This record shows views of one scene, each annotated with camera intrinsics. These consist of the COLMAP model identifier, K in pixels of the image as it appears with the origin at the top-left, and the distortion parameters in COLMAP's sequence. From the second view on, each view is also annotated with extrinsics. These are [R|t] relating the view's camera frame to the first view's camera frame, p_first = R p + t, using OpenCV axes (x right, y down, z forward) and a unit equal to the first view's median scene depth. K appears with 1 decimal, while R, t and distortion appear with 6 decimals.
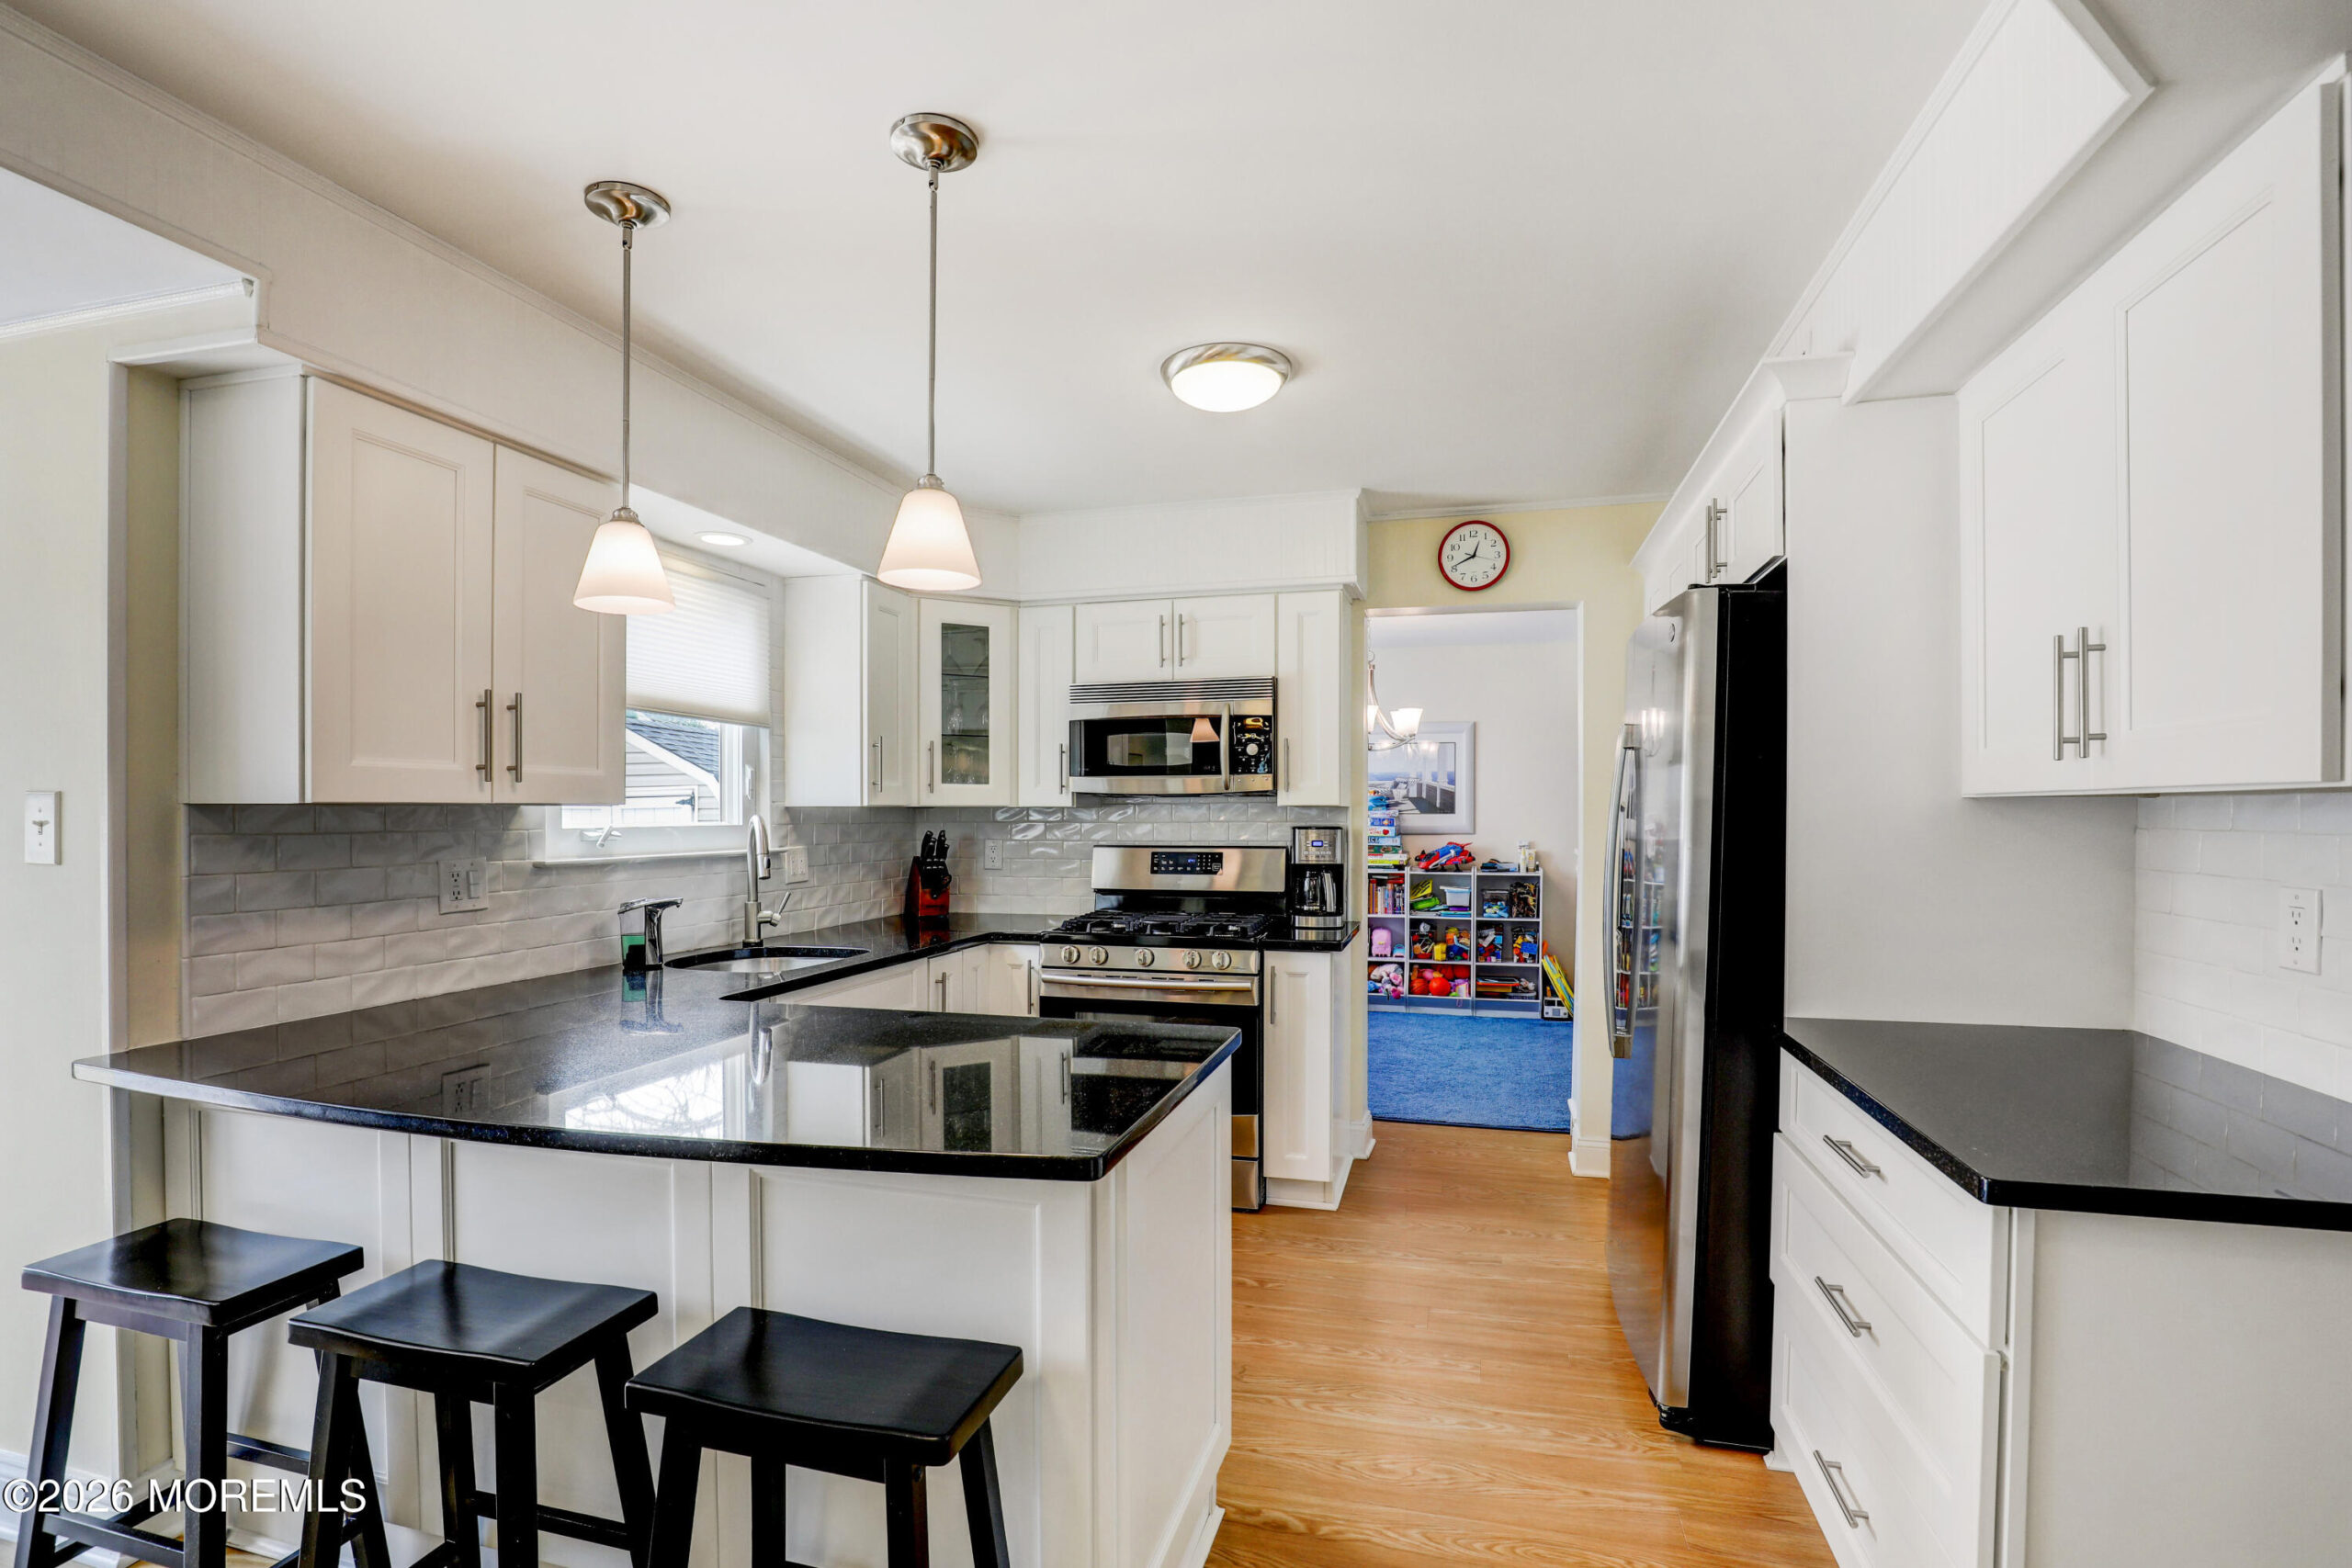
lens RADIAL K [[1084.0, 0, 1178.0], [0, 1084.0, 798.6], [0, 0, 1]] dist [-0.050281, 0.010436]
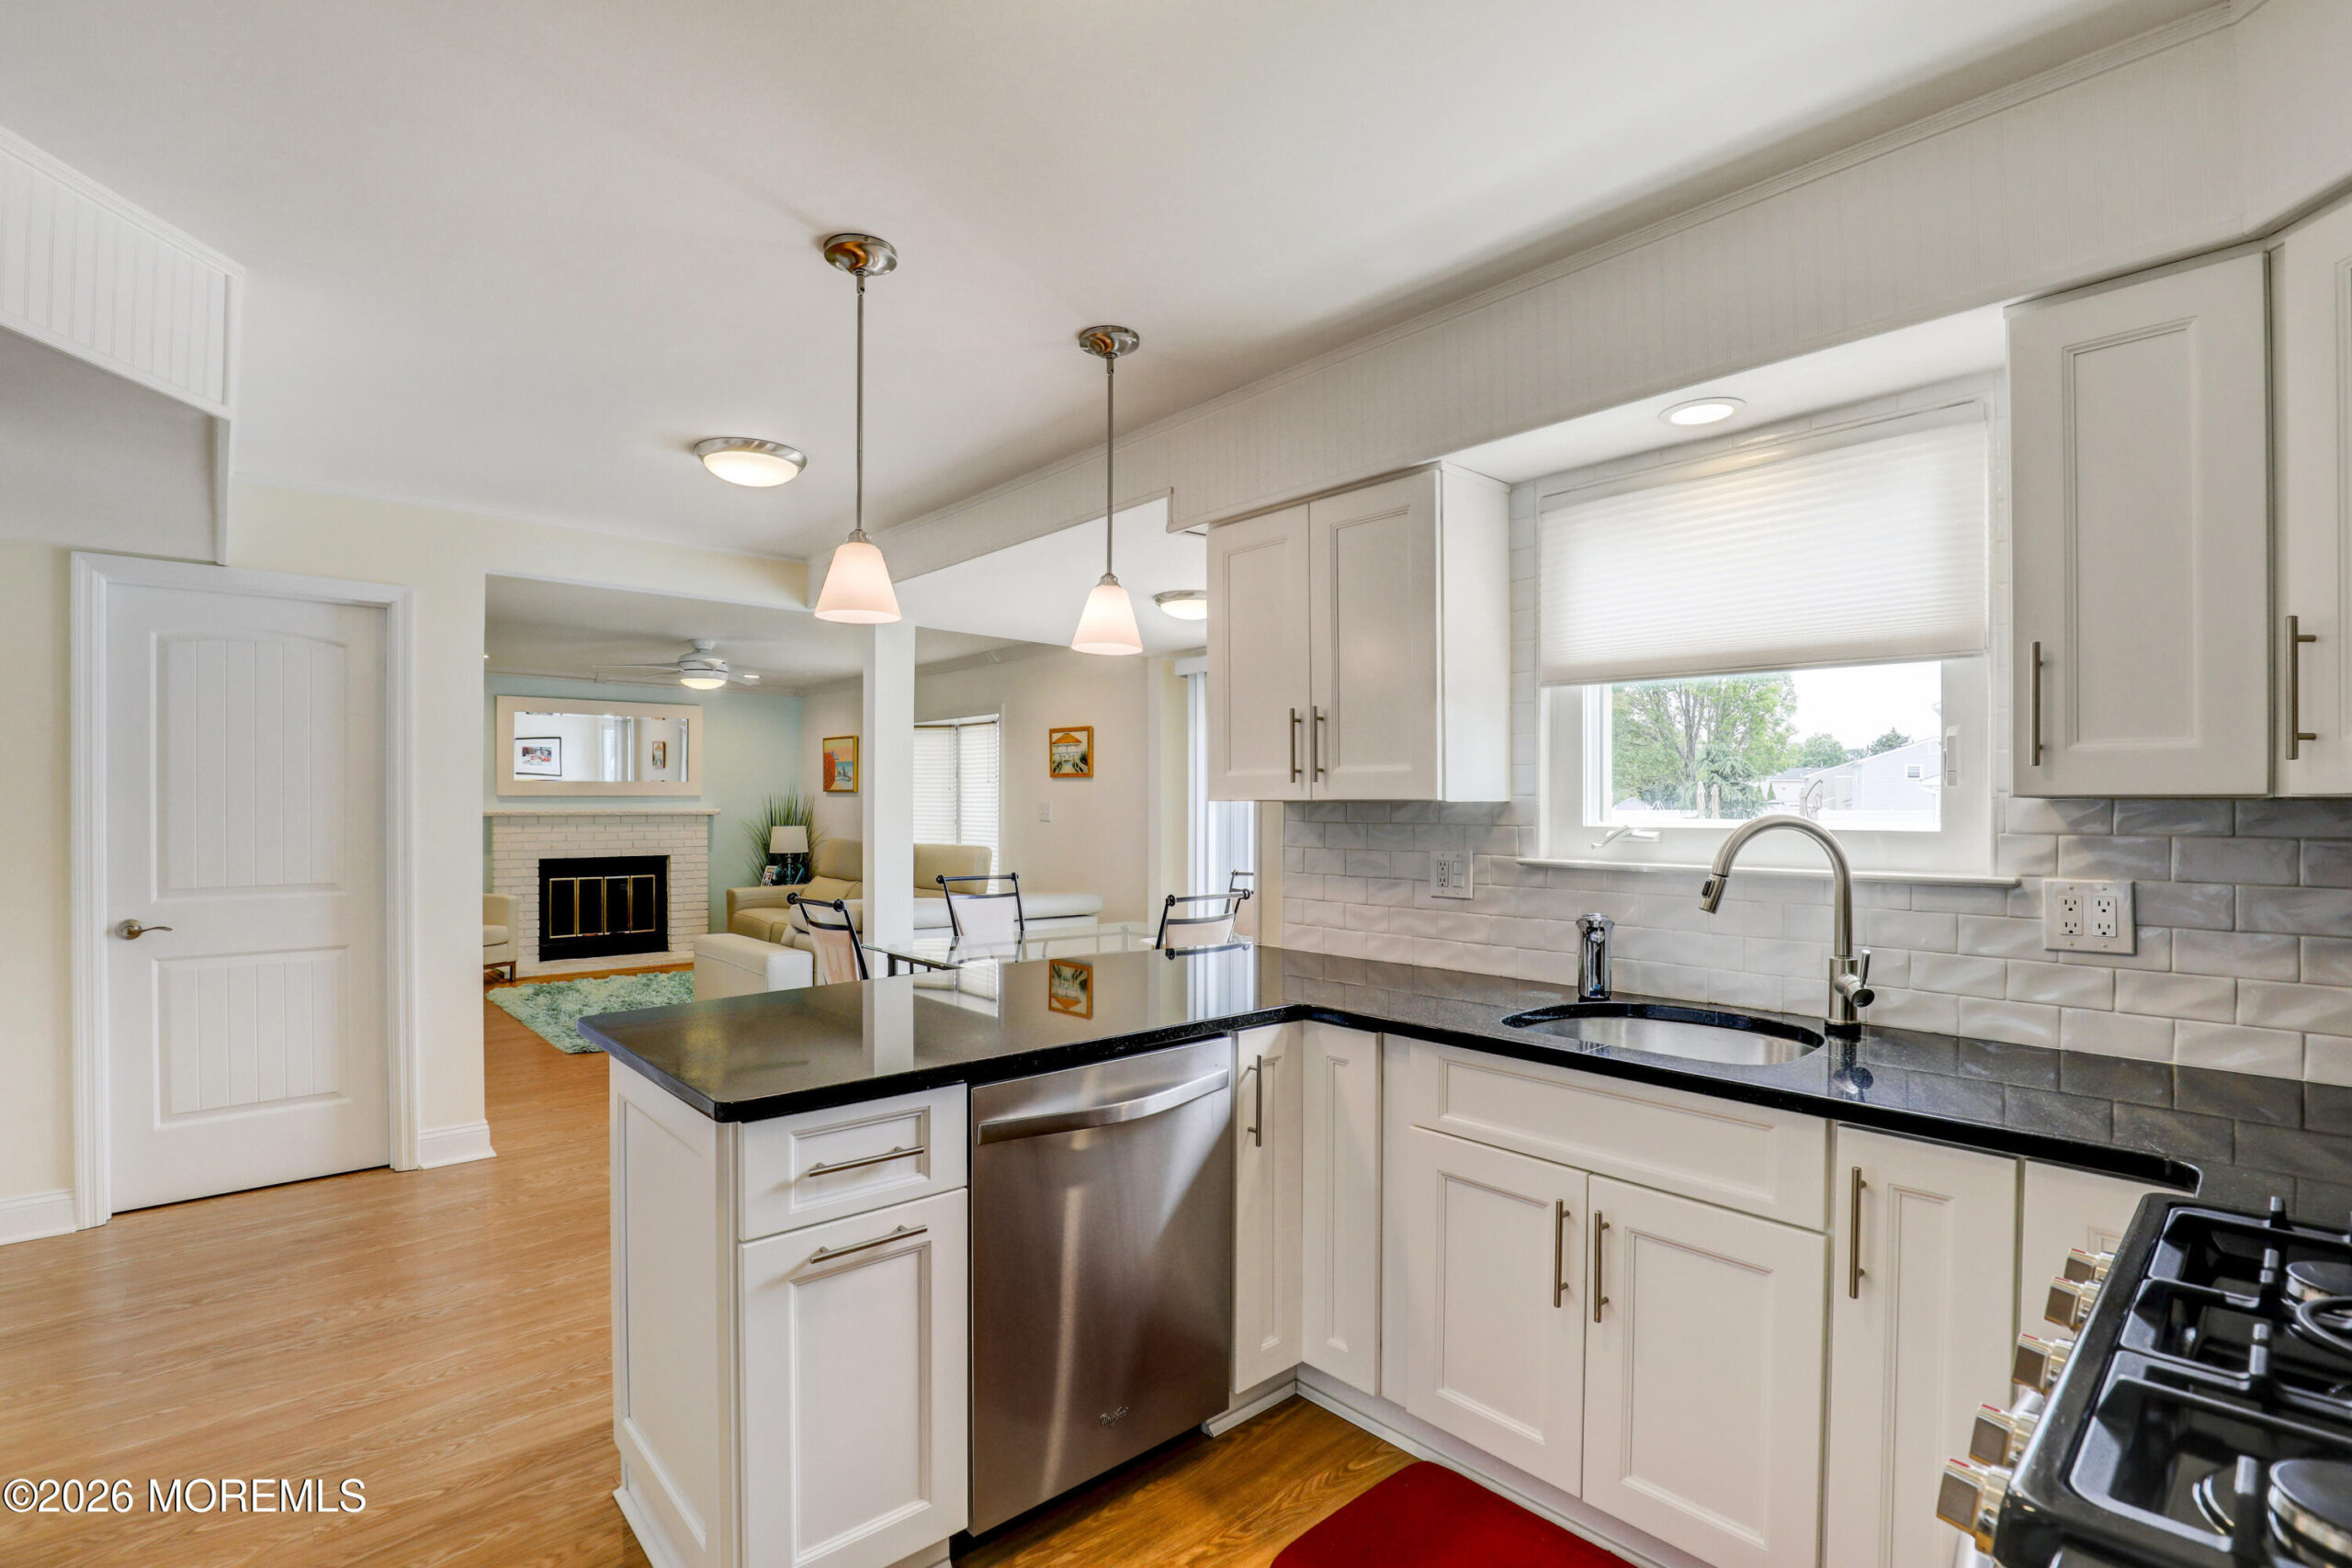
lens RADIAL K [[1074.2, 0, 1206.4], [0, 1074.2, 794.9], [0, 0, 1]] dist [-0.049533, -0.000077]
pose [[-0.518538, -0.009874, -0.854997, 0.355525], [0.005806, 0.999870, -0.015068, 0.013073], [0.855035, -0.012777, -0.518413, 1.185688]]
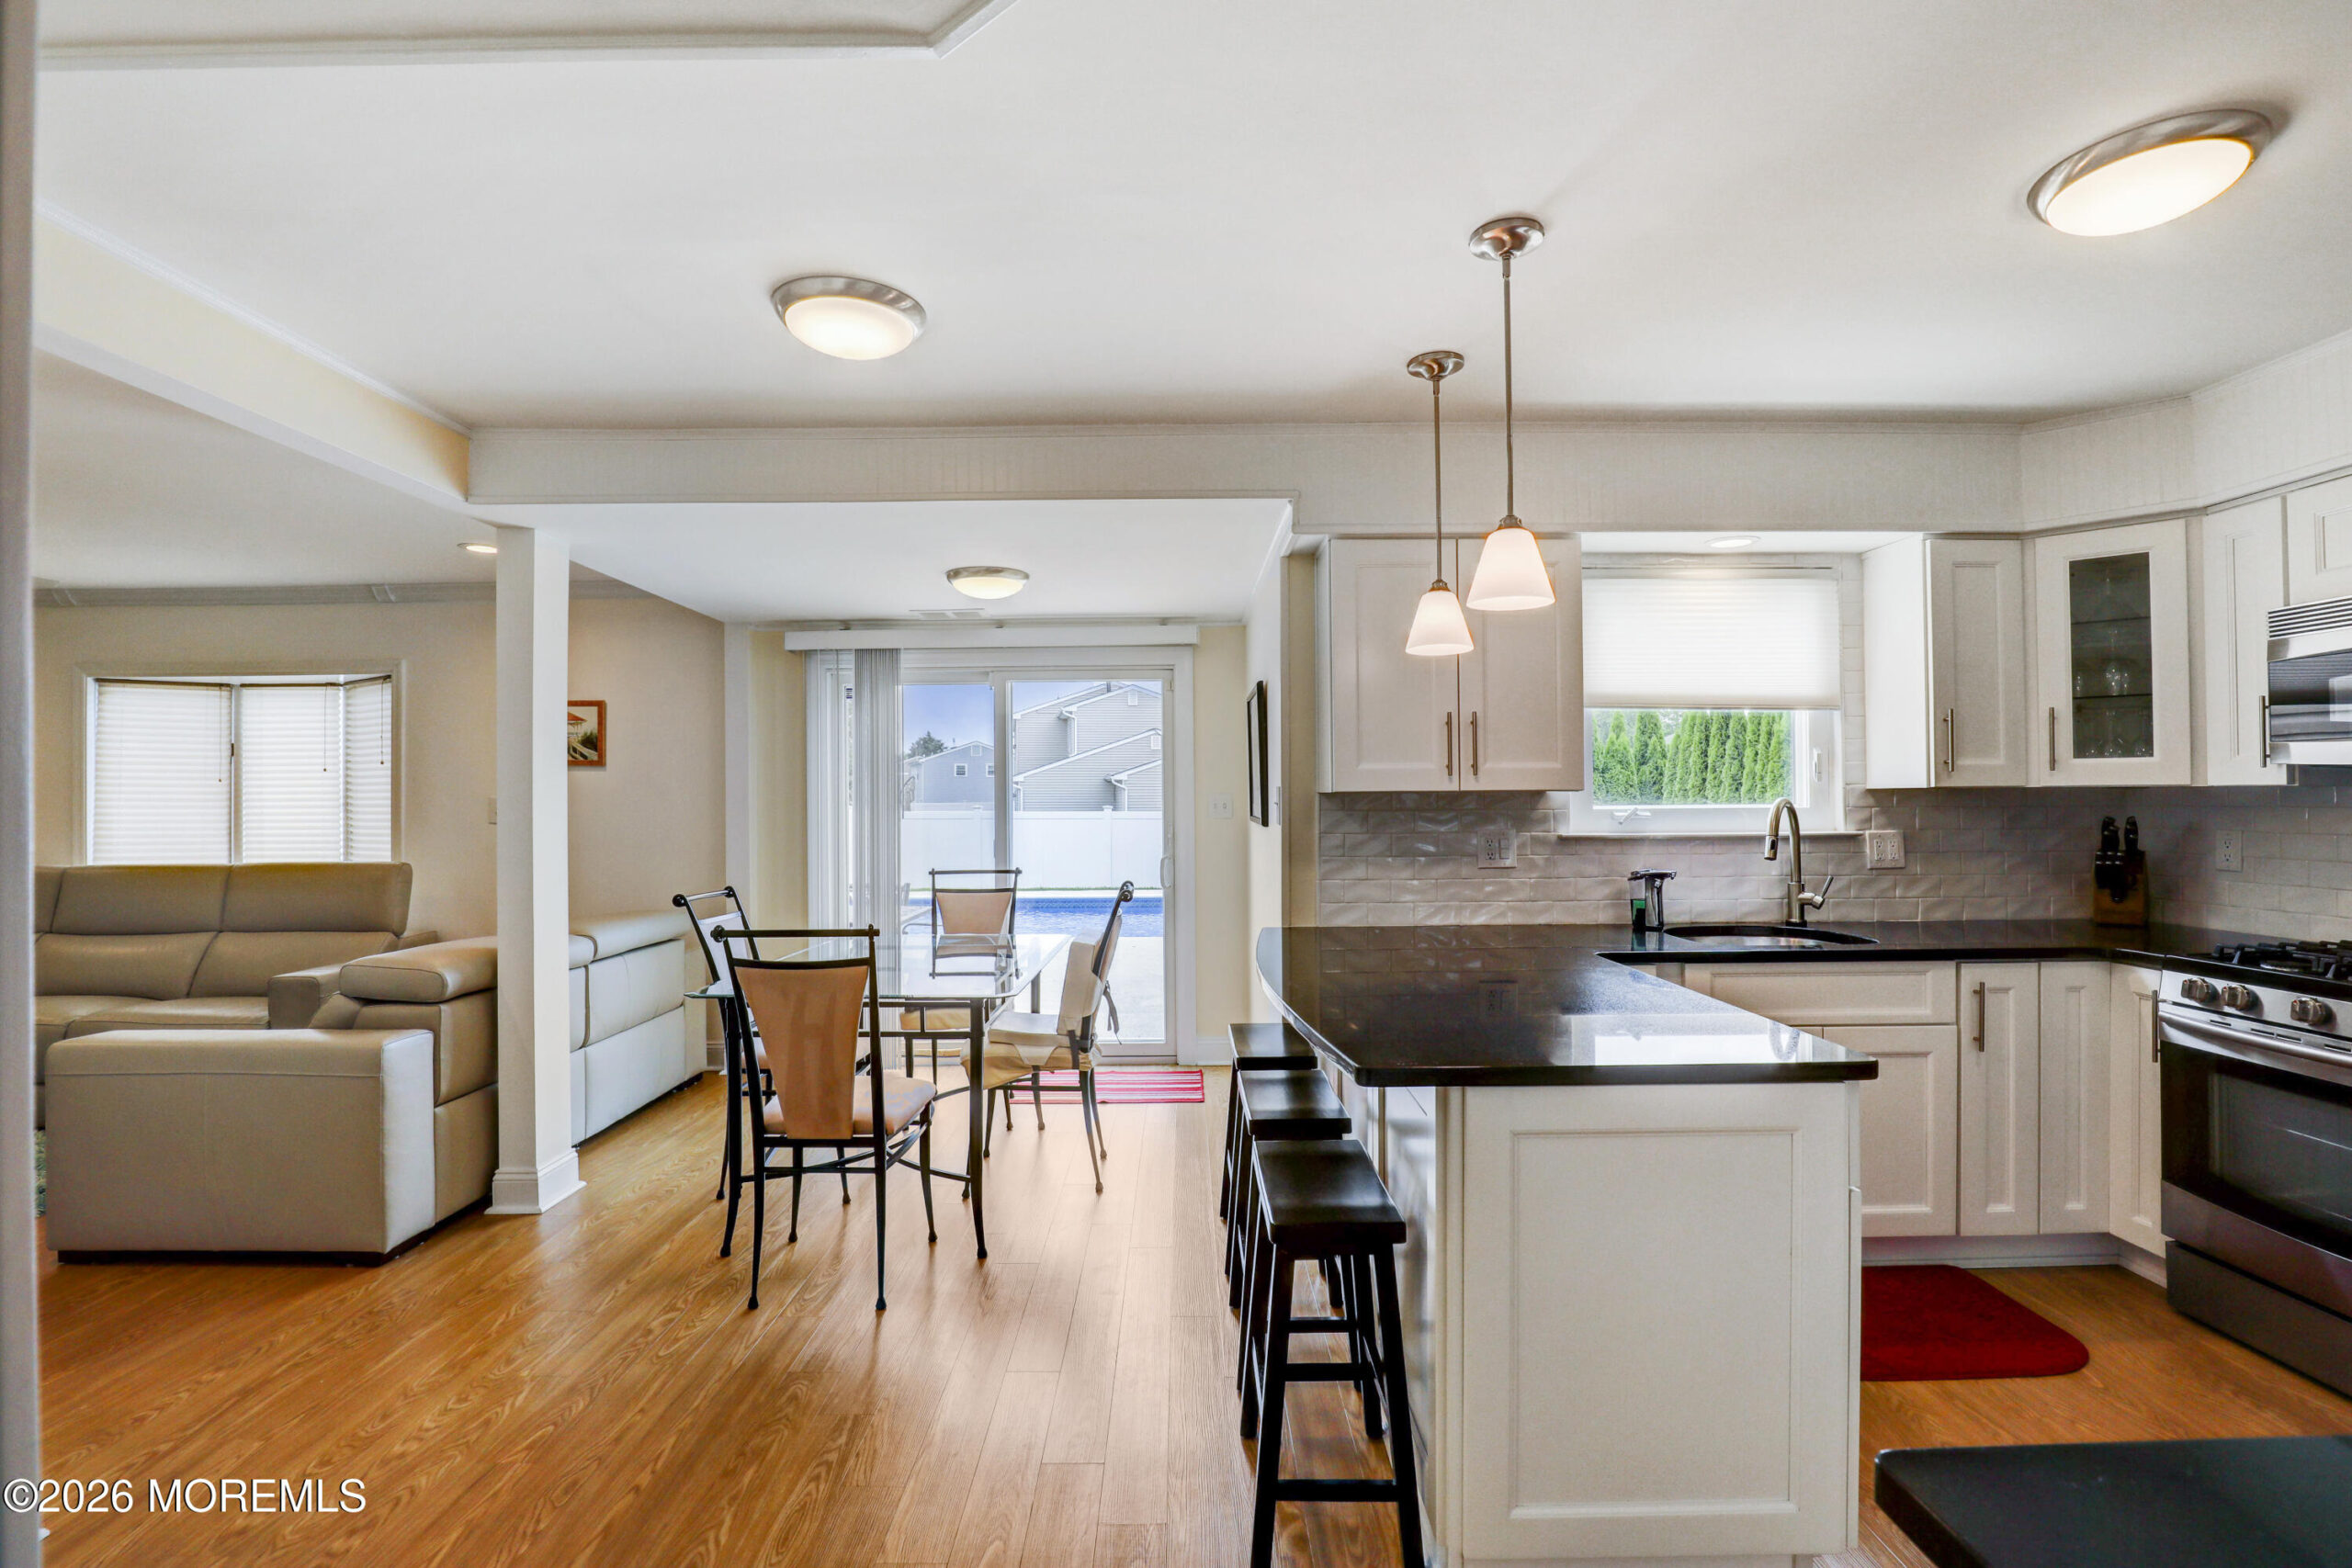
lens RADIAL K [[1066.1, 0, 1172.2], [0, 1066.1, 787.0], [0, 0, 1]] dist [-0.030540, -0.000034]
pose [[0.274789, -0.012381, -0.961425, 0.483864], [0.016370, 0.999832, -0.008197, 0.003875], [0.961365, -0.013486, 0.274945, 0.181032]]
